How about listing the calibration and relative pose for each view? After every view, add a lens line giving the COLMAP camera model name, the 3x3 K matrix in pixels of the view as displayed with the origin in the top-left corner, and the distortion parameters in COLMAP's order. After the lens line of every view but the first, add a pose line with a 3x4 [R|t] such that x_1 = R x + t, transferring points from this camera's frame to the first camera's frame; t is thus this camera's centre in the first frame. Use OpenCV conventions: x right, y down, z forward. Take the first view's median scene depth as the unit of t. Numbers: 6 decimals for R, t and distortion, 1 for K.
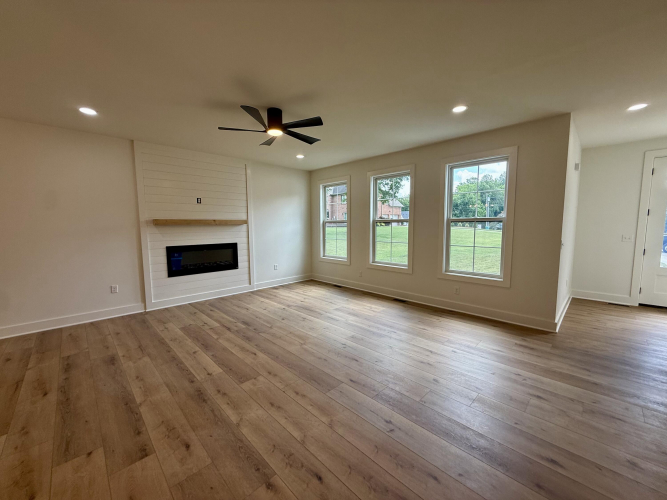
lens RADIAL K [[265.6, 0, 332.4], [0, 265.6, 250.8], [0, 0, 1]] dist [-0.000002, 0.000039]
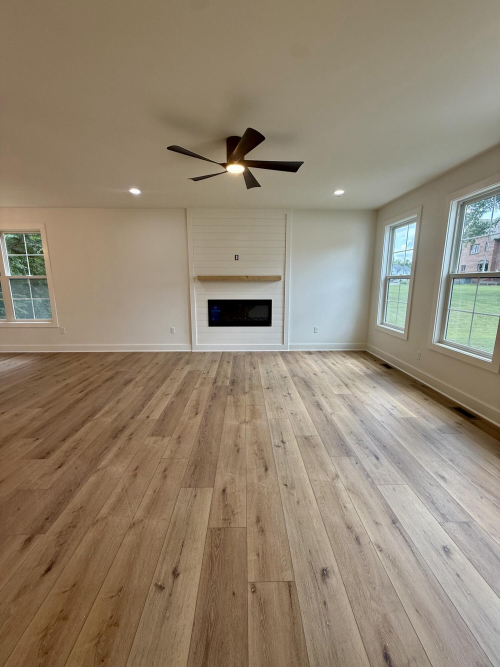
lens RADIAL K [[265.6, 0, 250.0], [0, 265.6, 333.5], [0, 0, 1]] dist [-0.000002, 0.000039]
pose [[0.728254, 0.138501, -0.671166, 0.328748], [-0.072414, 0.989434, 0.125605, -0.031308], [0.681471, -0.042870, 0.730588, 0.296966]]
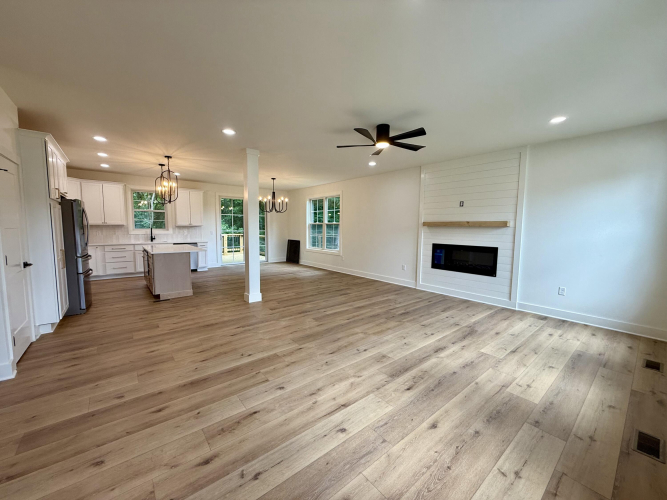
lens RADIAL K [[265.6, 0, 332.4], [0, 265.6, 250.8], [0, 0, 1]] dist [-0.000002, 0.000039]
pose [[-0.091745, 0.096895, -0.991057, 0.727618], [-0.107356, 0.988491, 0.106582, -0.069974], [0.989979, 0.116174, -0.080287, 0.686798]]
